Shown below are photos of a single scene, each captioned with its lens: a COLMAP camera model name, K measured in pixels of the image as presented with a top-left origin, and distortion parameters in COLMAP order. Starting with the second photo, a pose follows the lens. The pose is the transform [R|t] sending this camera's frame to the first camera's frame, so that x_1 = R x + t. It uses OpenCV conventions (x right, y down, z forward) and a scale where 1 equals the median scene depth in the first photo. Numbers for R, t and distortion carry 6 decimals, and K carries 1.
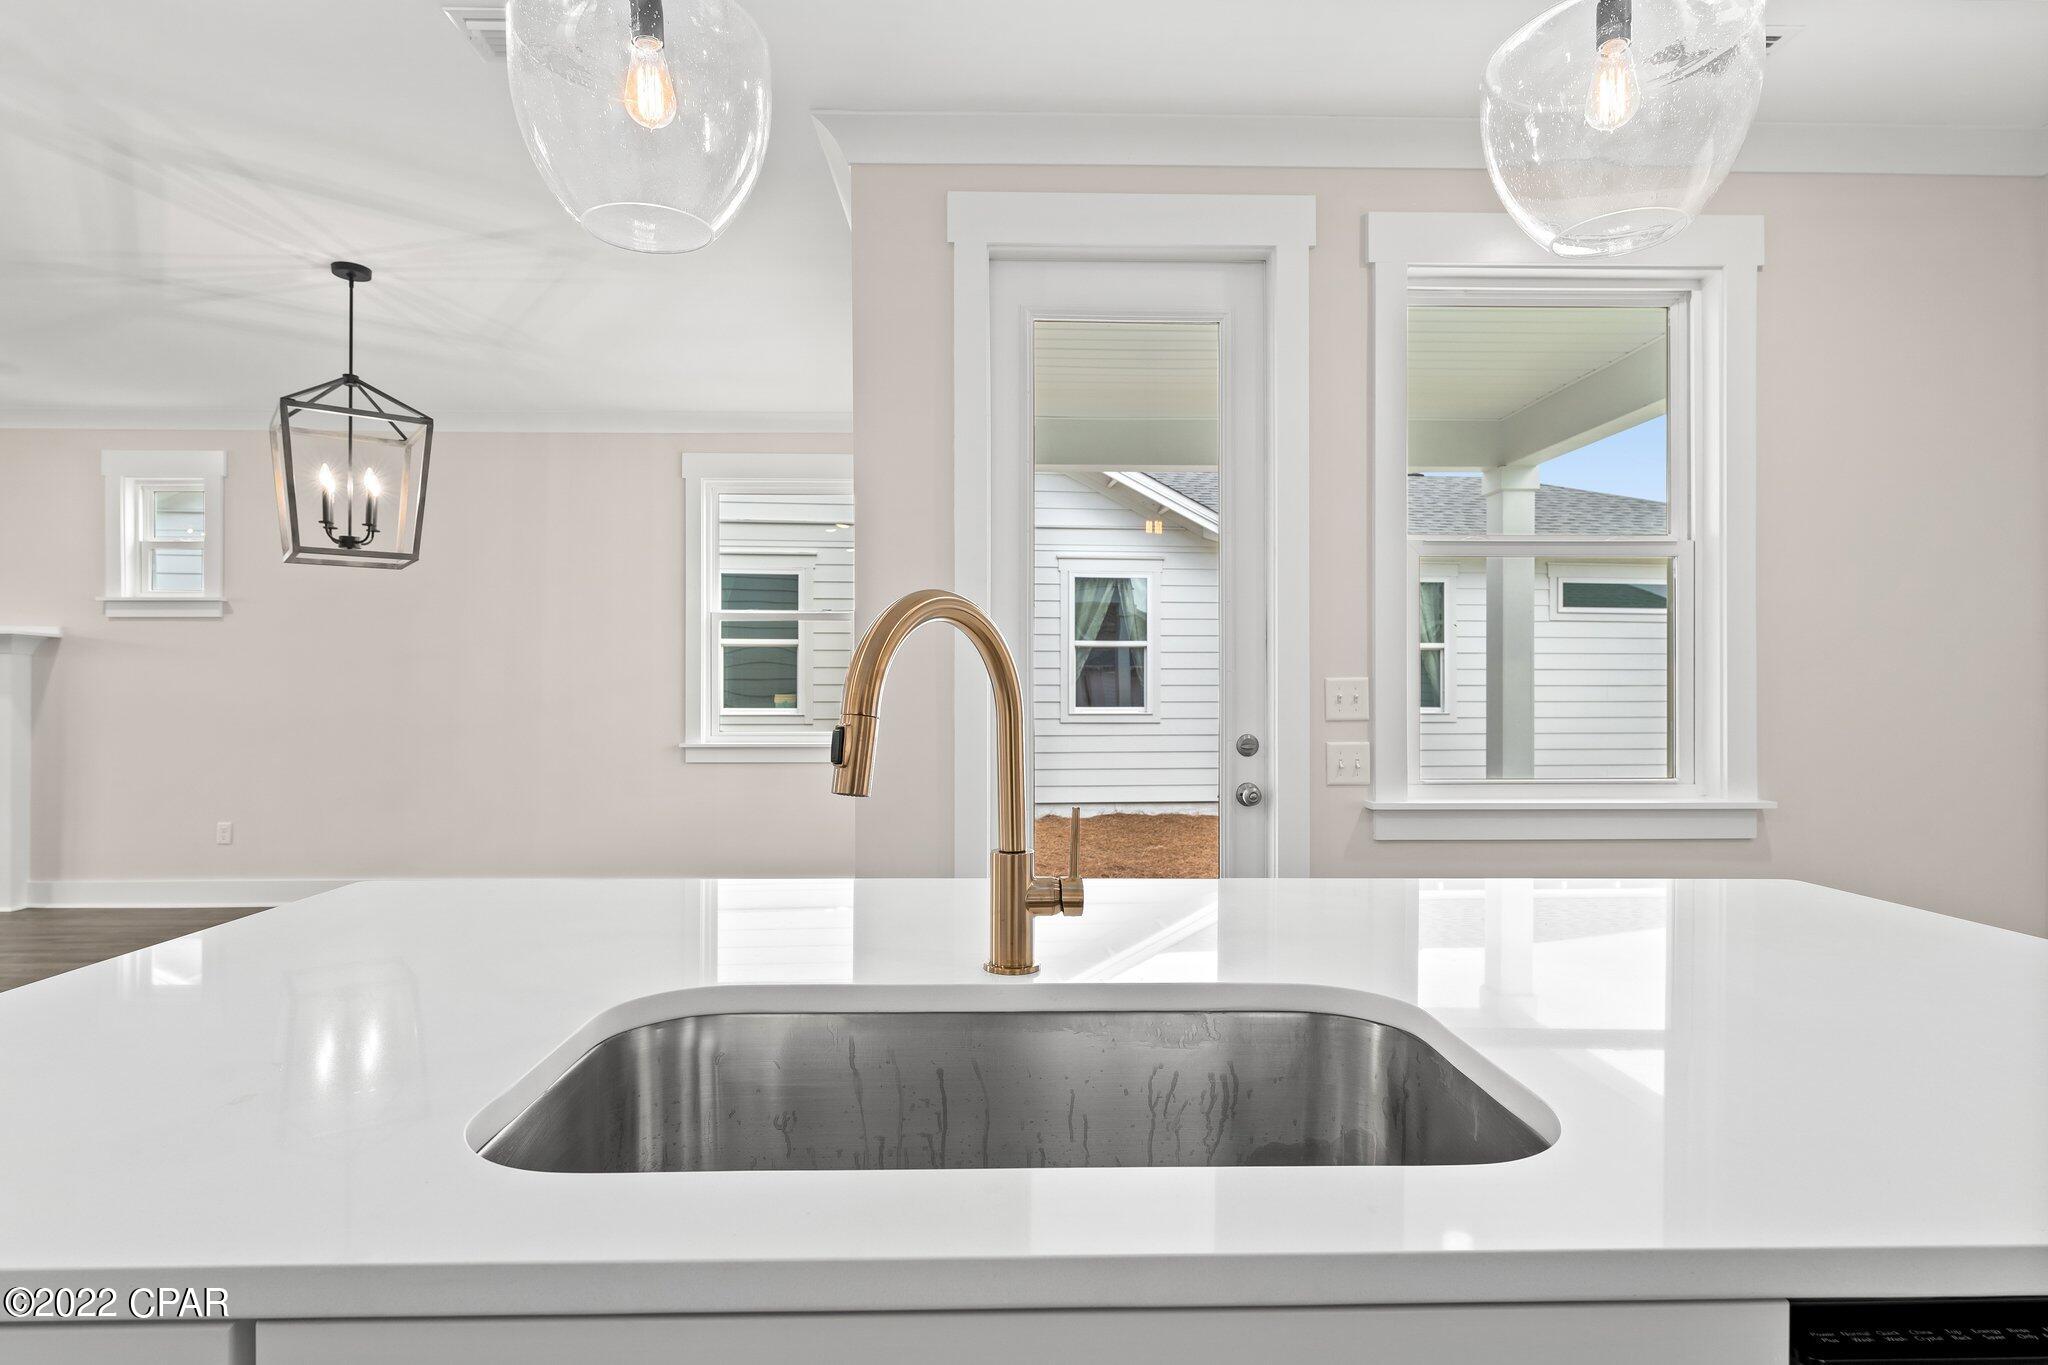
lens RADIAL K [[1034.8, 0, 1008.9], [0, 1034.8, 682.0], [0, 0, 1]] dist [-0.003012, 0.000167]
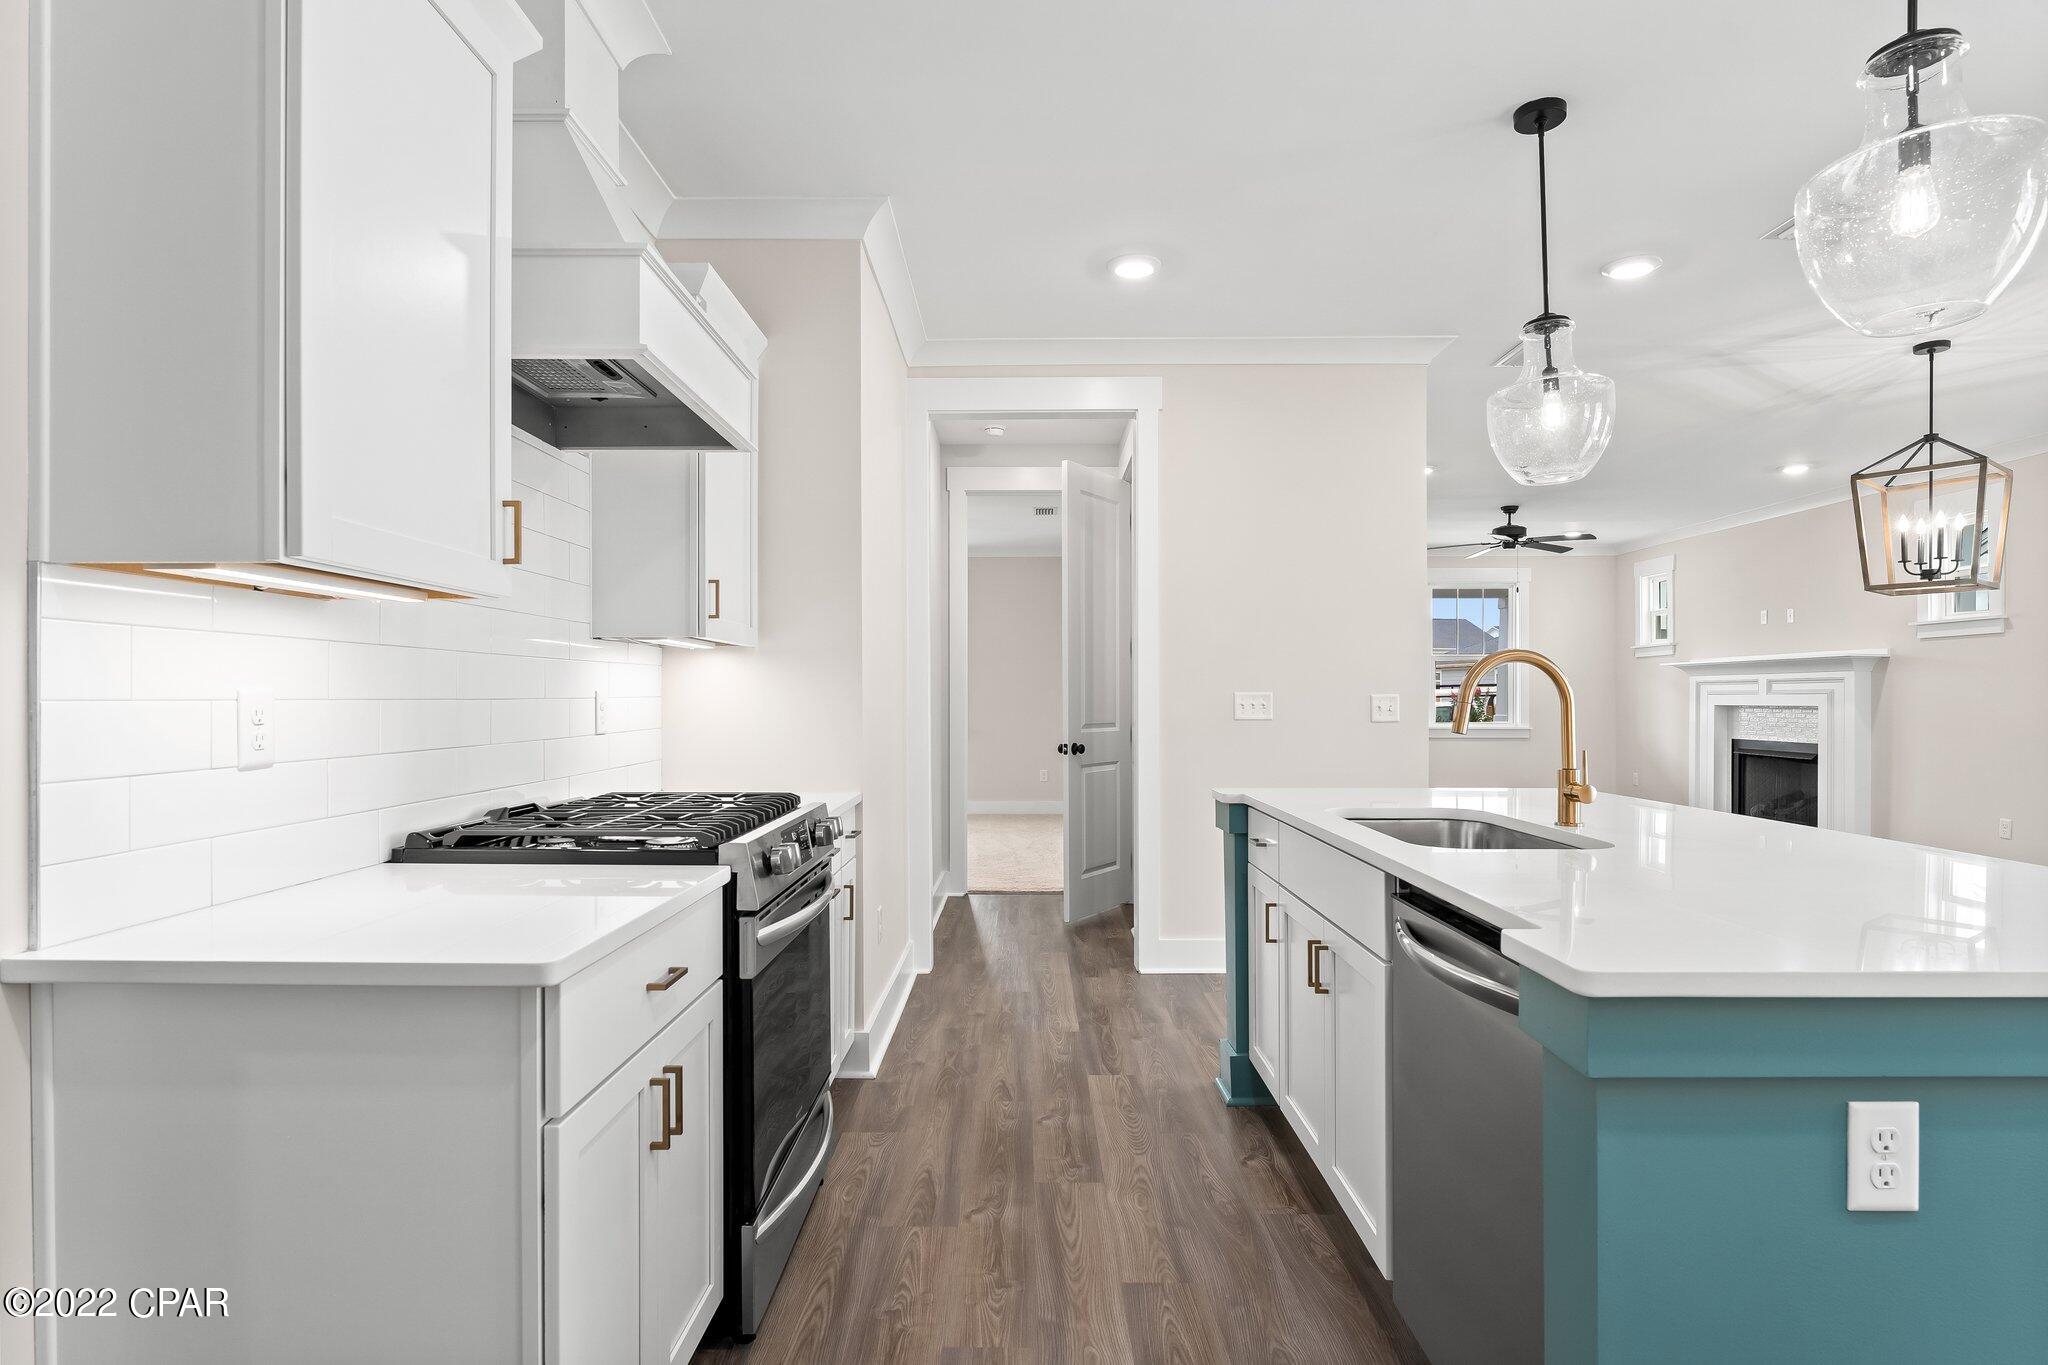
lens RADIAL K [[1034.8, 0, 1010.0], [0, 1034.8, 702.9], [0, 0, 1]] dist [-0.003012, 0.000167]
pose [[-0.051888, 0.004428, -0.998643, 0.613915], [0.003928, 0.999983, 0.004230, 0.005412], [0.998645, -0.003703, -0.051905, -0.004711]]
